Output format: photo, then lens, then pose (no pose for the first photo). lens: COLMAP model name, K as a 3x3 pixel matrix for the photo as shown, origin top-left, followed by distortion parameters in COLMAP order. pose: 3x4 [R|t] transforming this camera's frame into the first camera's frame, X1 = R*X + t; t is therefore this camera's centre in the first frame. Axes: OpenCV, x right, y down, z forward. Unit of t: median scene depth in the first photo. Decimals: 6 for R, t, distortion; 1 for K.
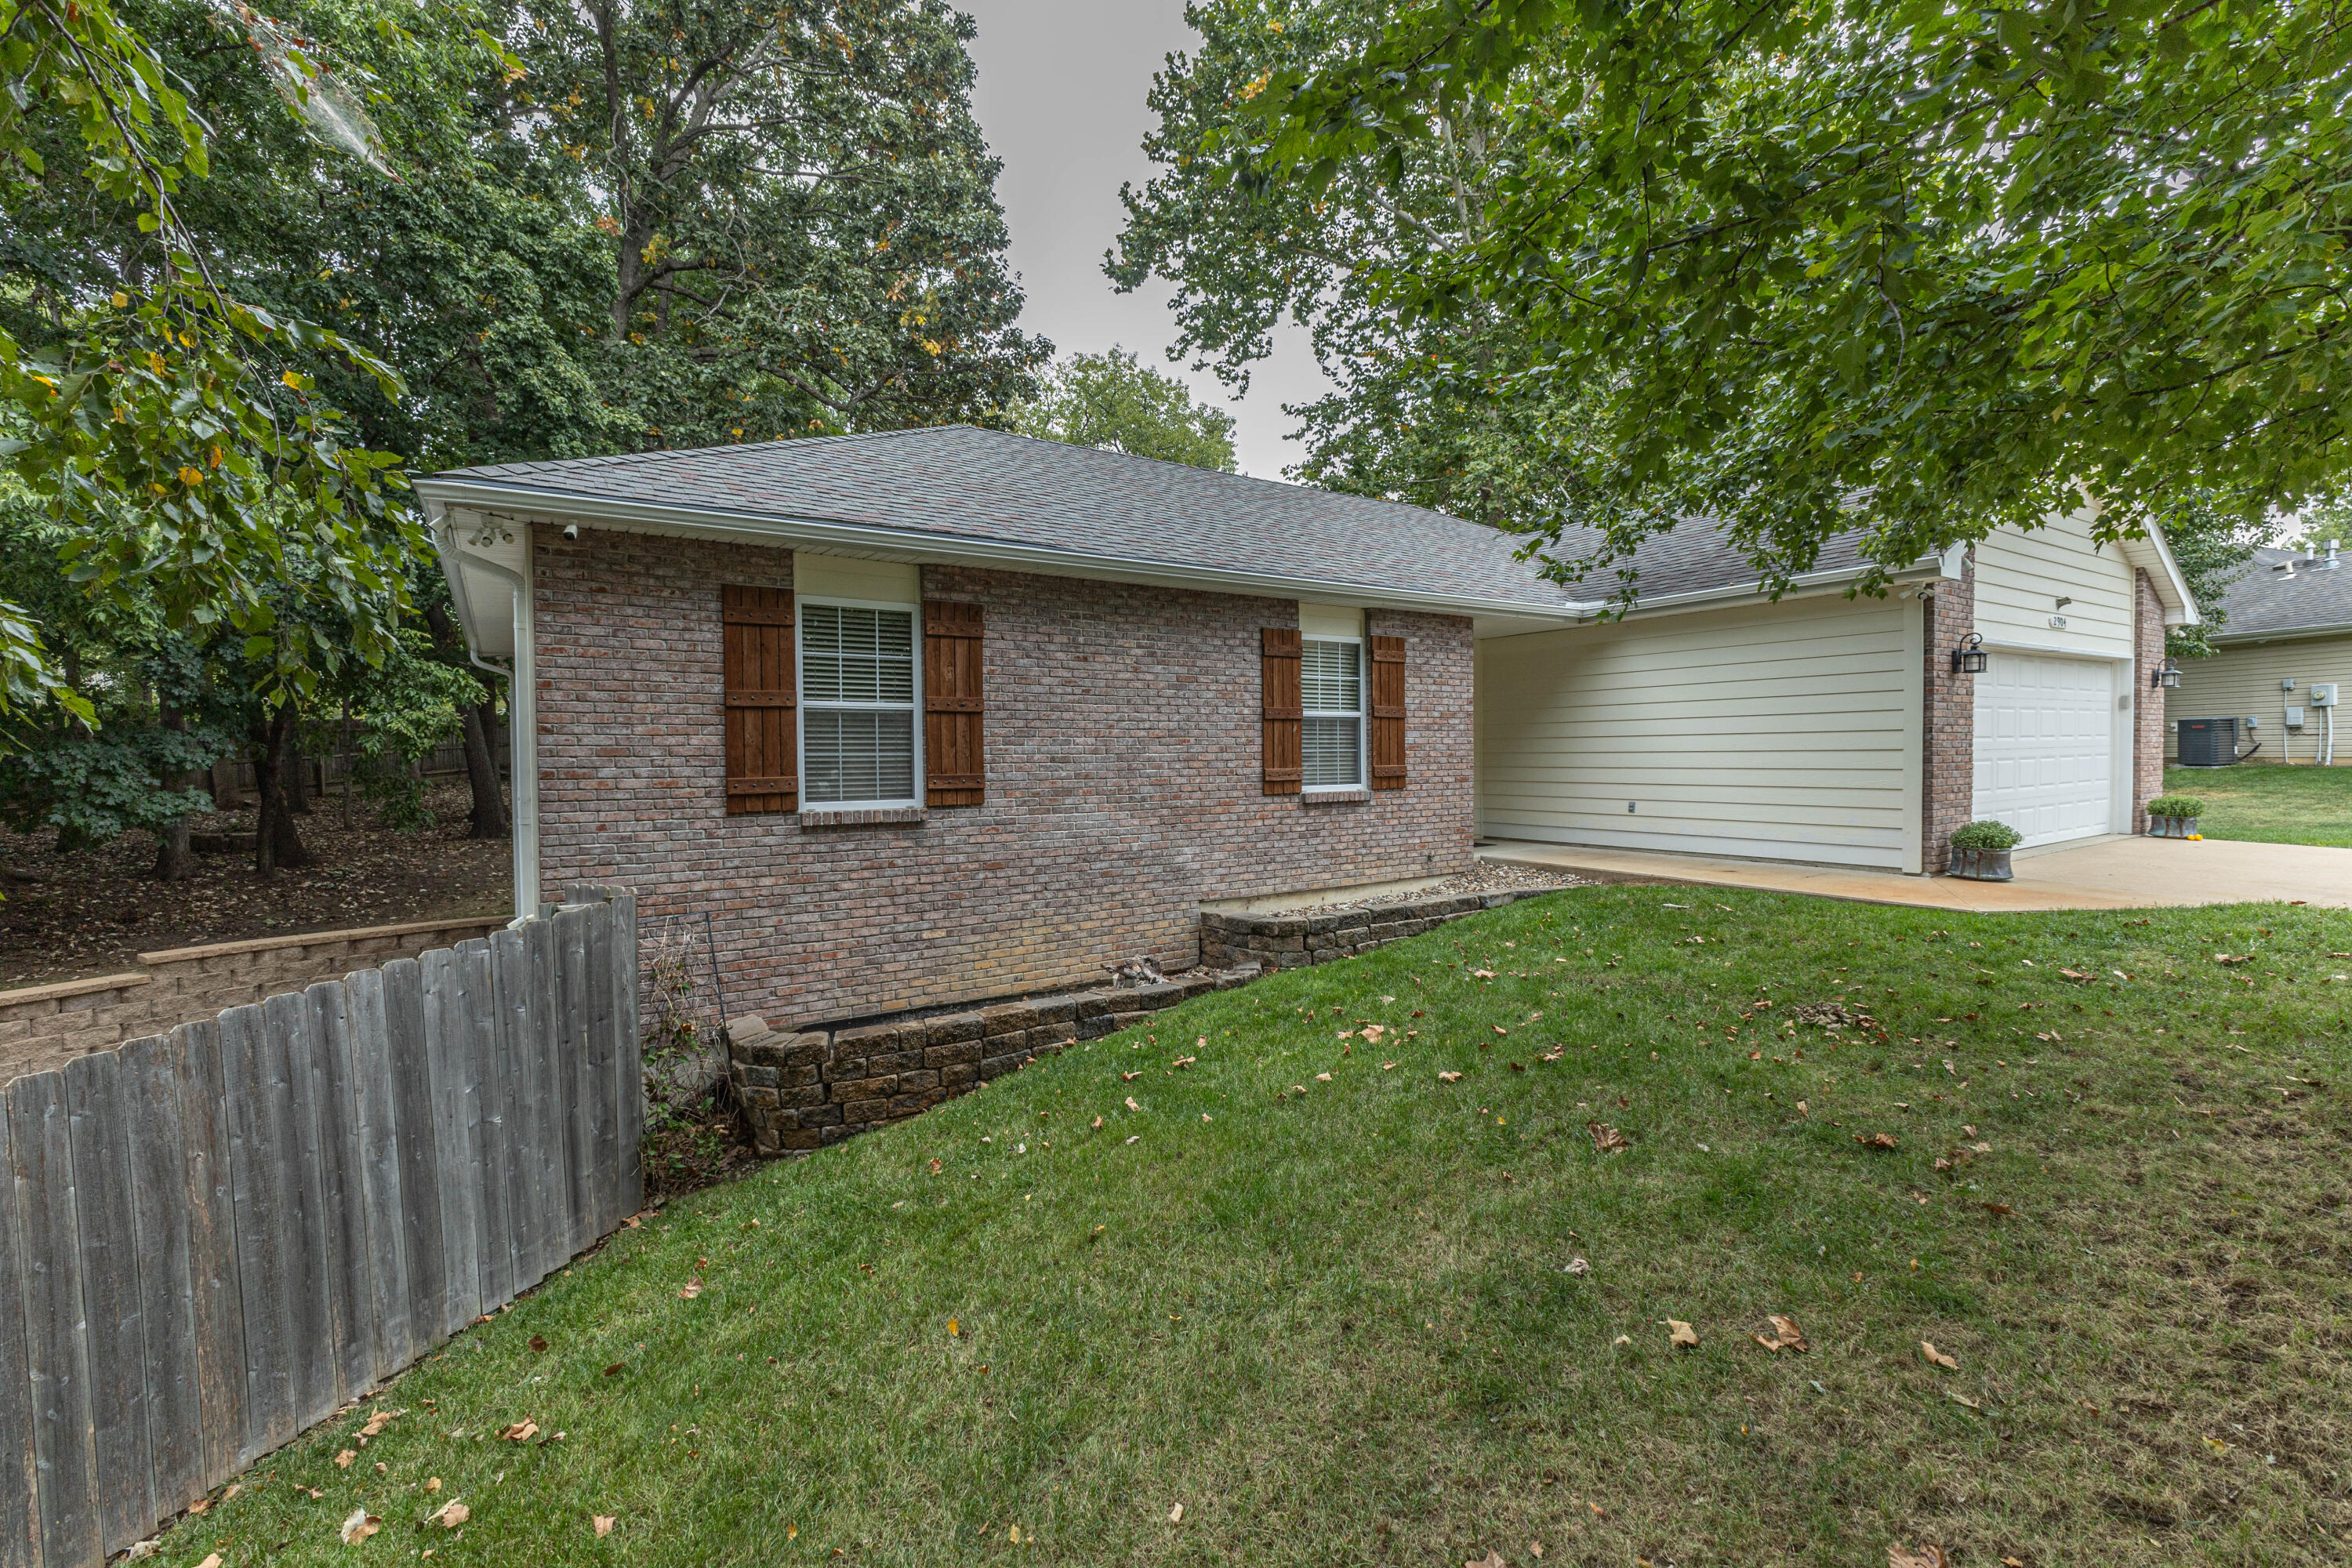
lens RADIAL K [[1006.8, 0, 1185.0], [0, 1006.8, 795.8], [0, 0, 1]] dist [0.011848, -0.004195]
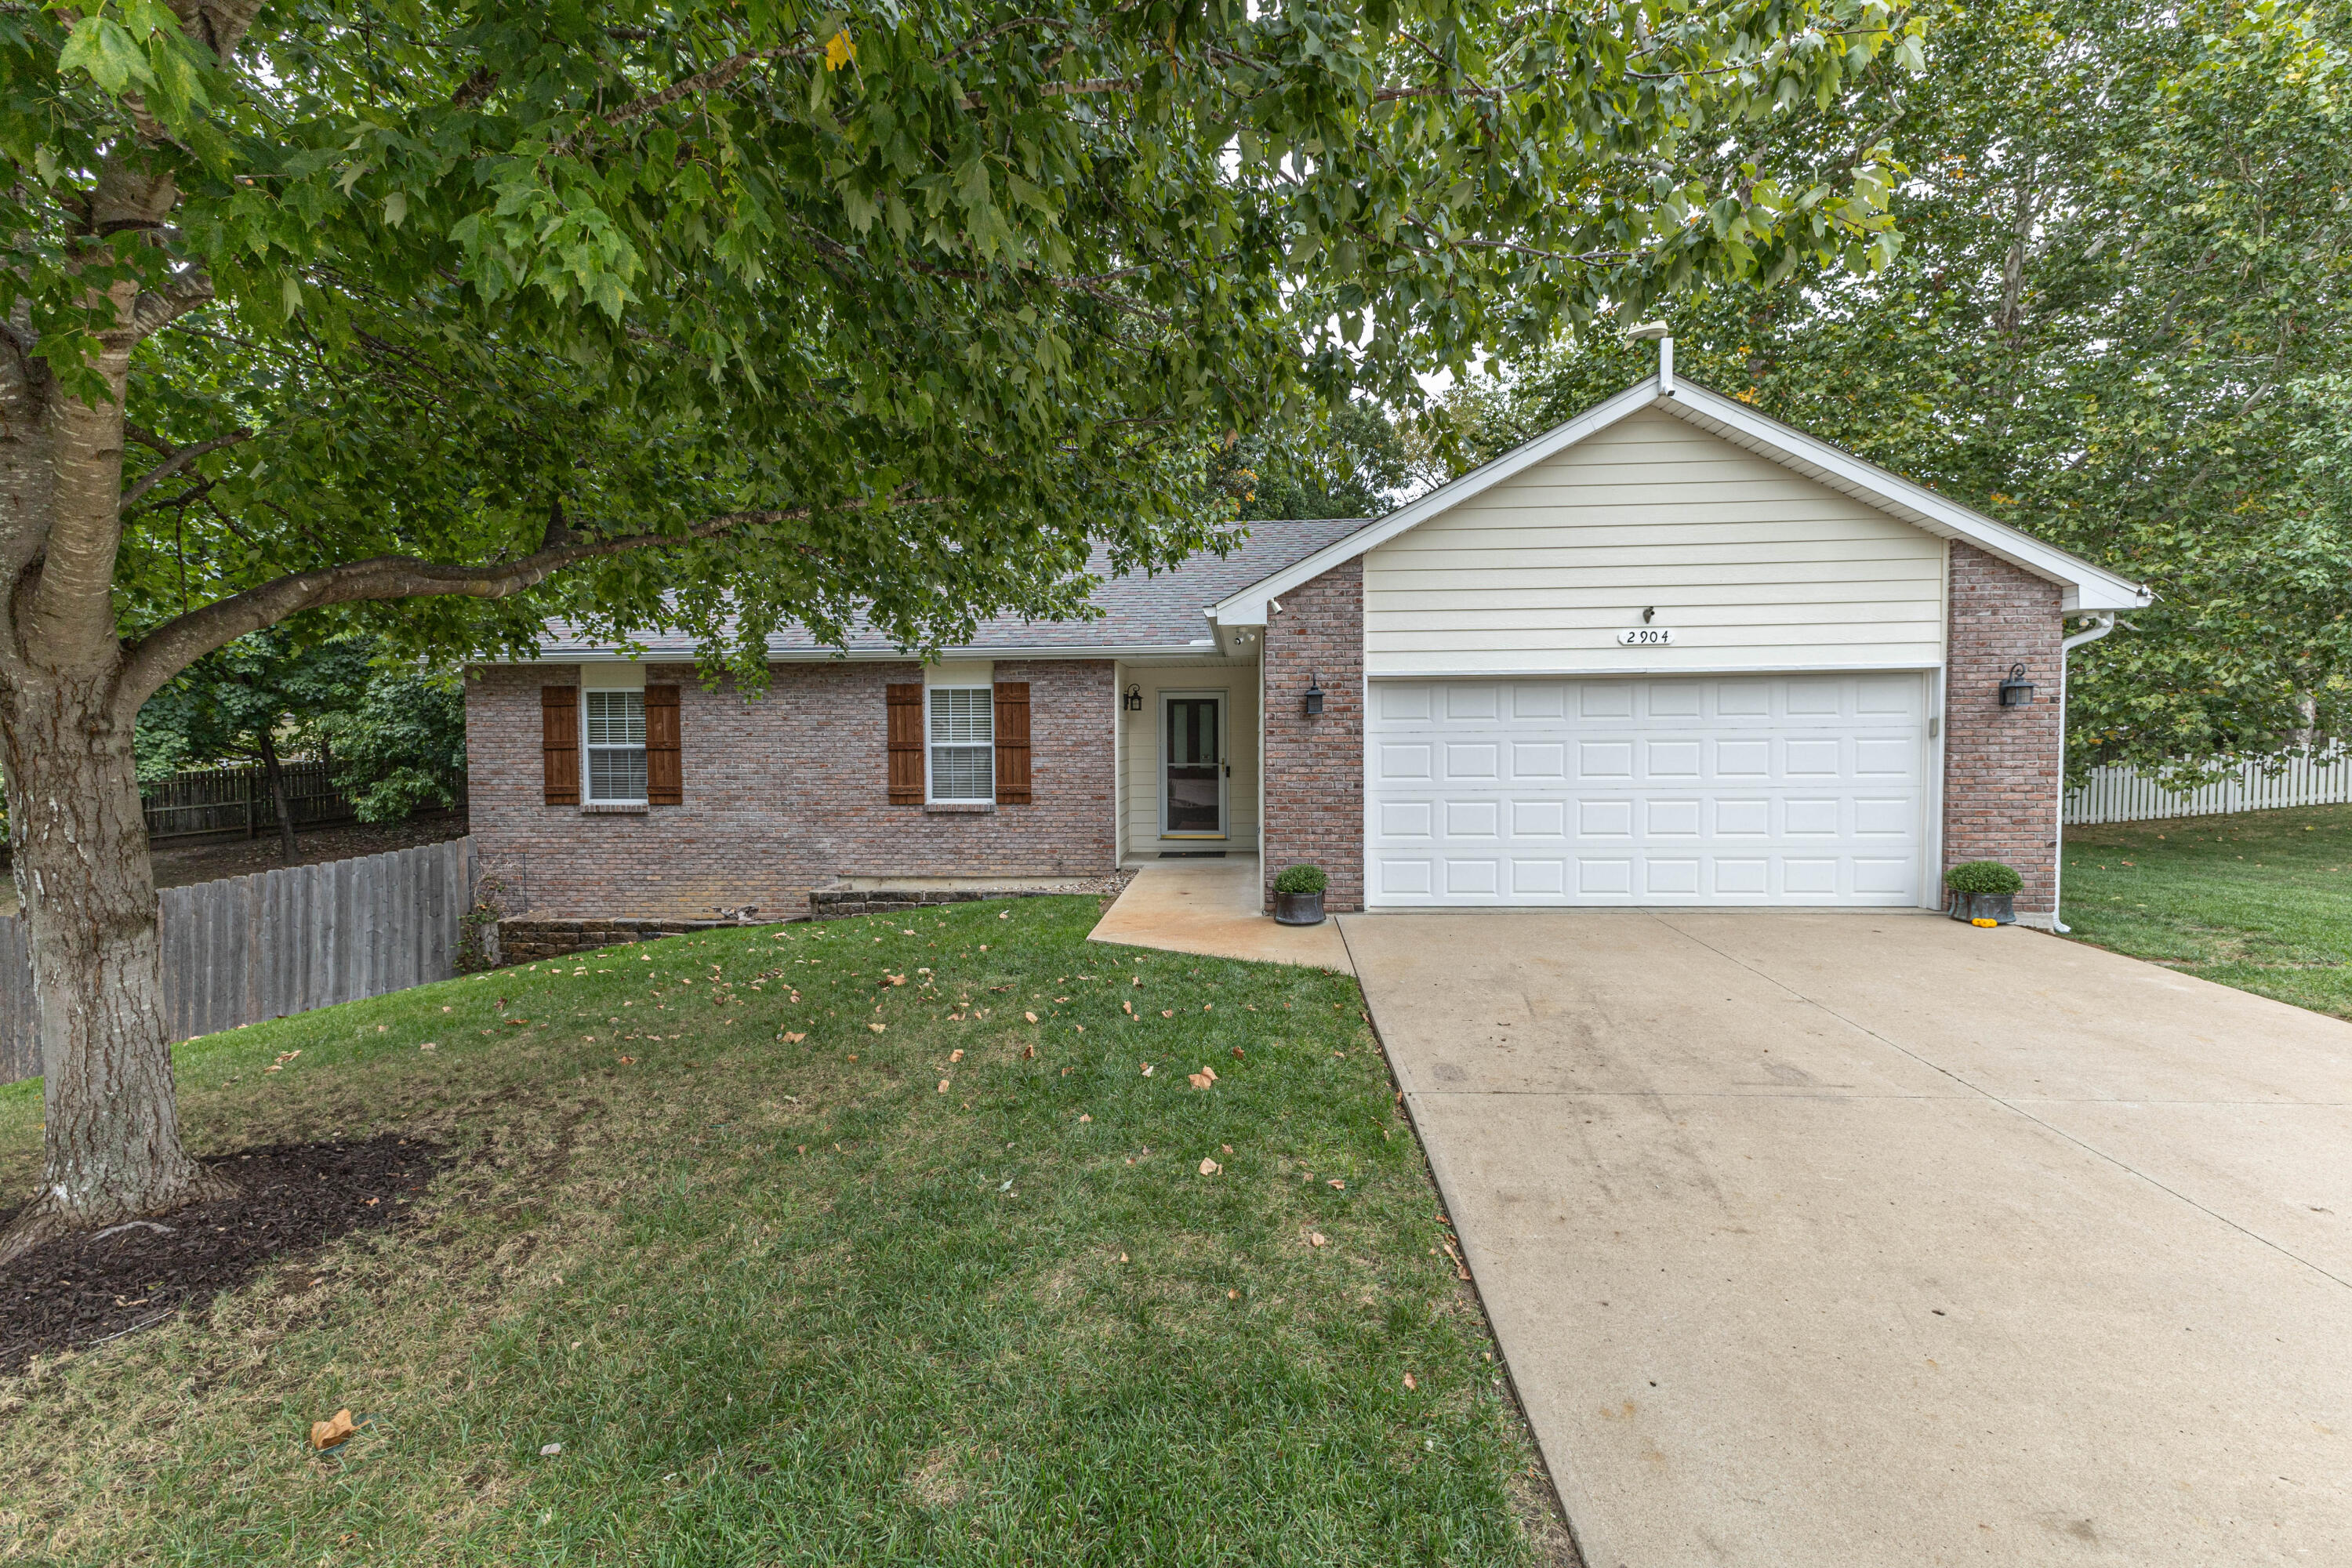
lens RADIAL K [[1006.8, 0, 1183.4], [0, 1006.8, 785.7], [0, 0, 1]] dist [0.011848, -0.004195]
pose [[0.797443, 0.036389, -0.602295, 1.242487], [-0.027097, 0.999333, 0.024500, -0.071964], [0.602785, -0.003217, 0.797897, 0.138241]]
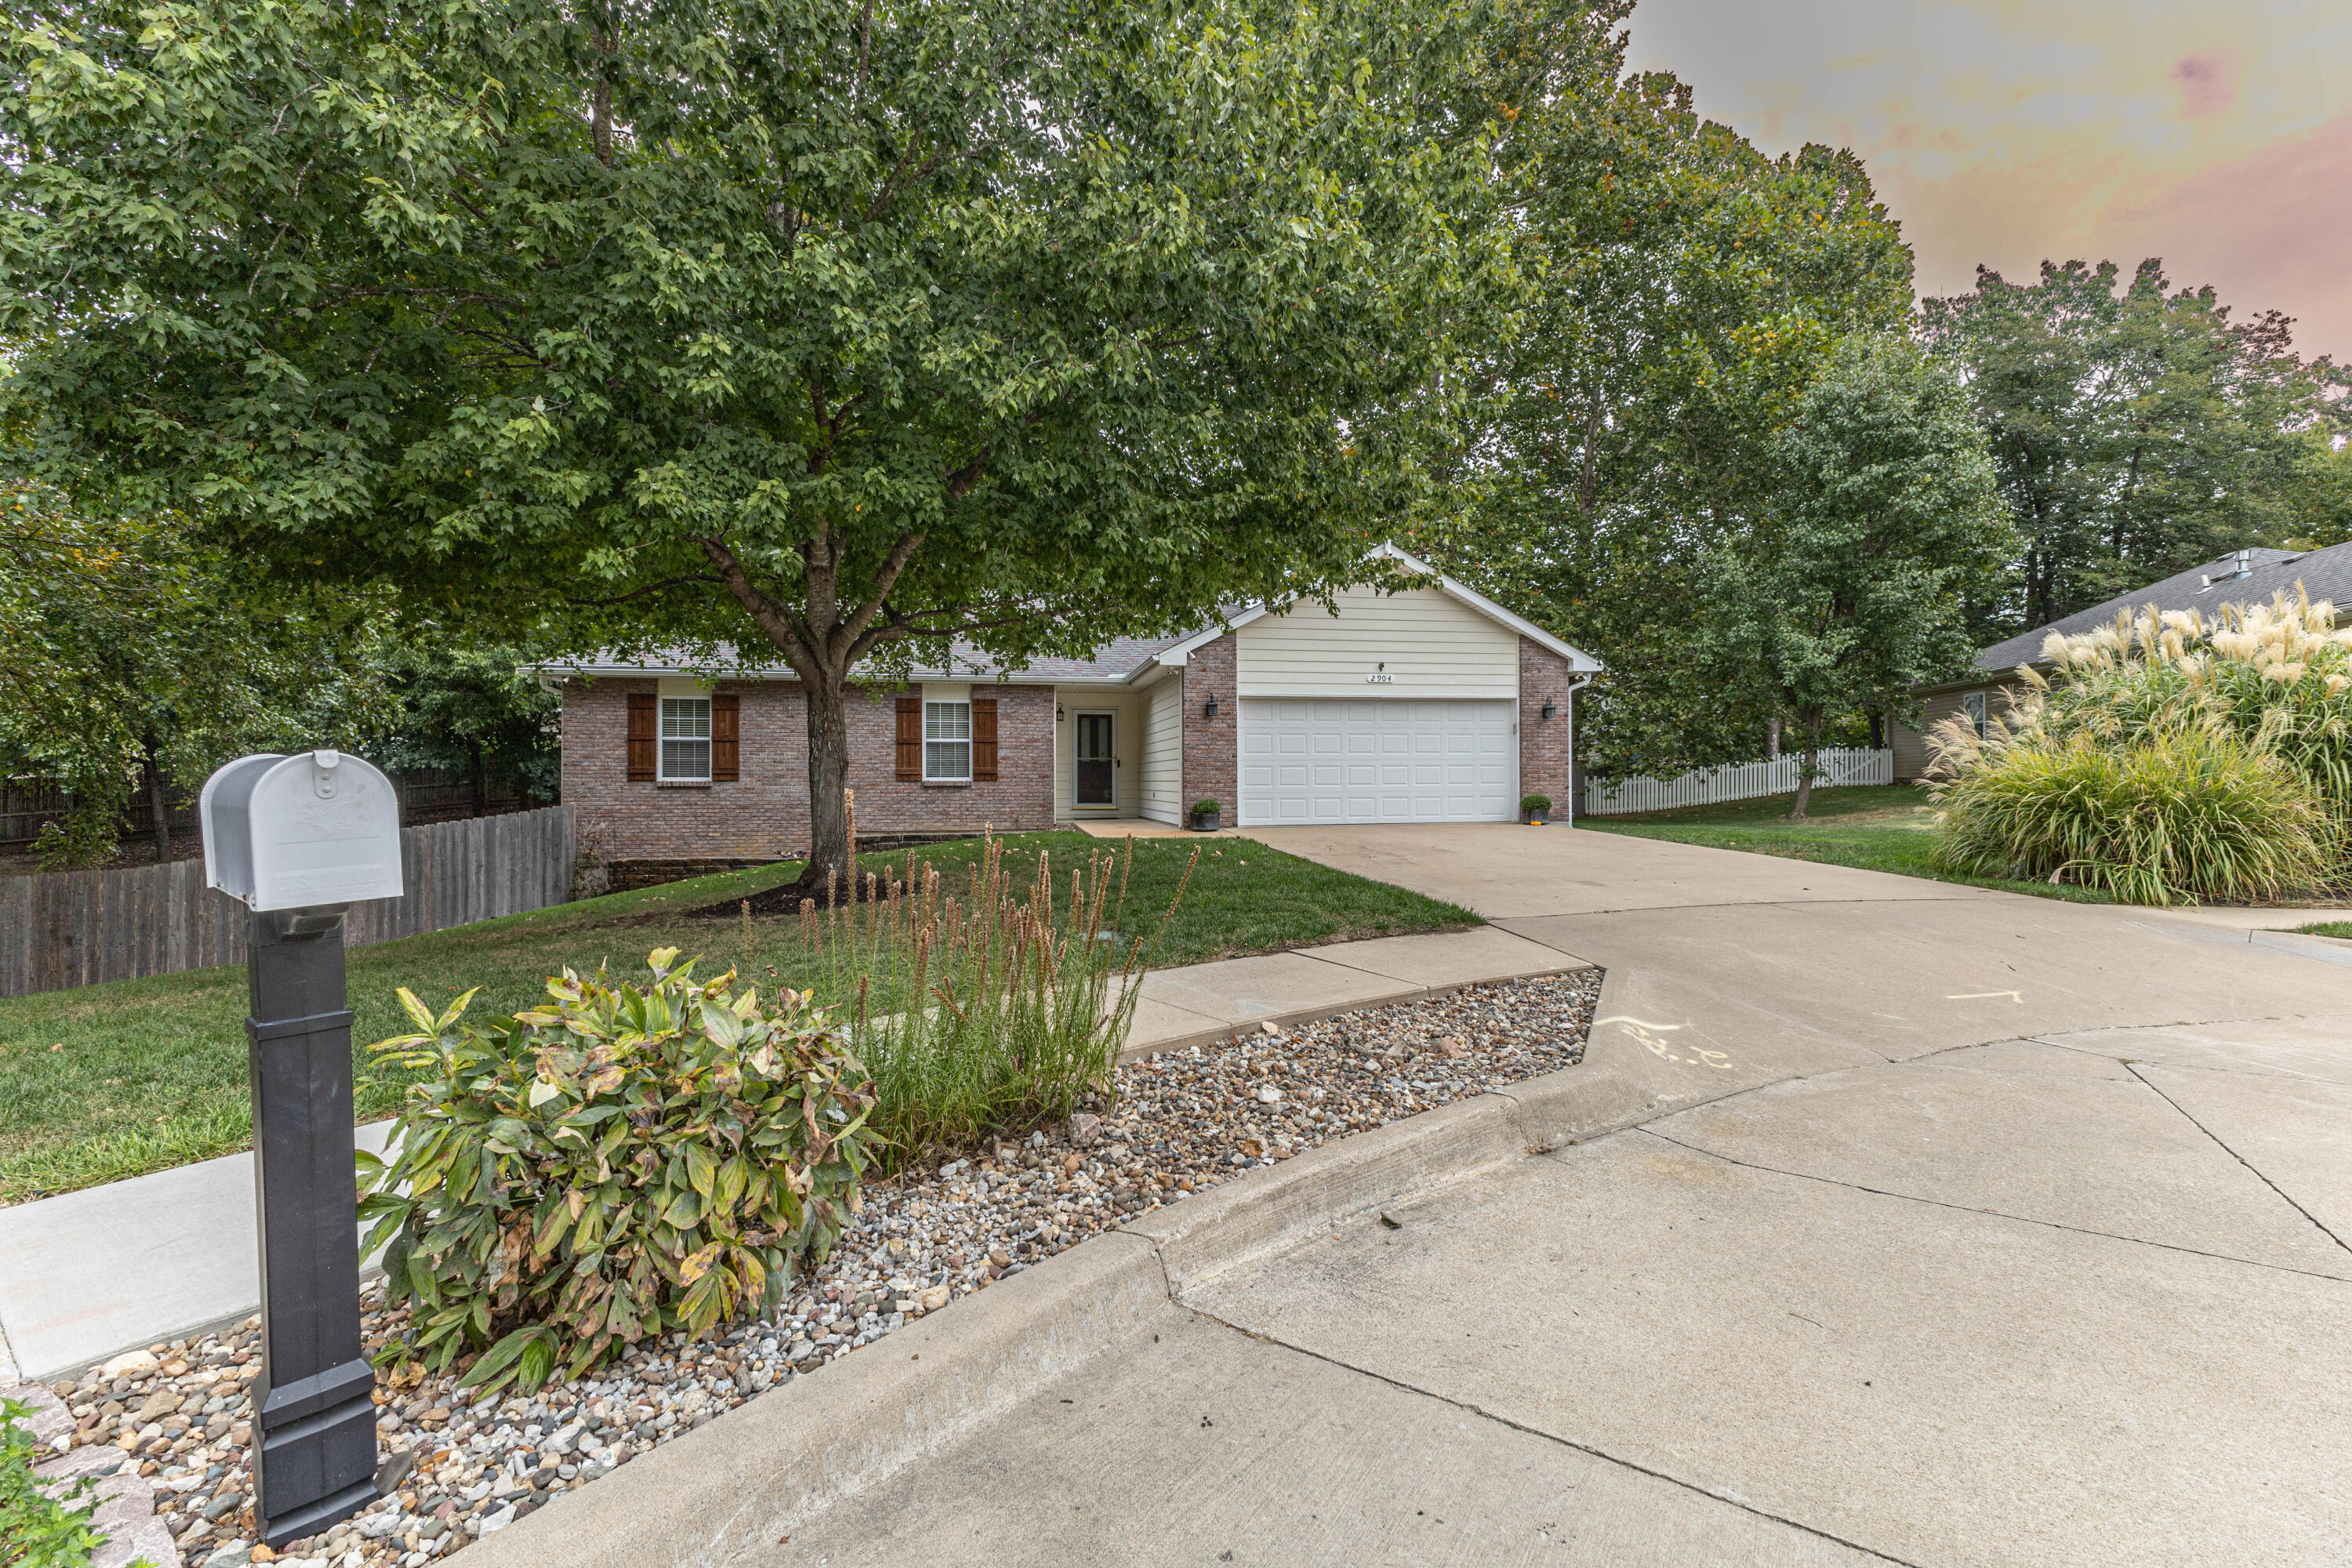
lens RADIAL K [[1006.8, 0, 1180.9], [0, 1006.8, 788.9], [0, 0, 1]] dist [0.011848, -0.004195]
pose [[0.922173, 0.014039, -0.386522, 1.383194], [-0.024719, 0.999437, -0.022675, 0.046555], [0.385987, 0.030465, 0.922001, -0.633918]]
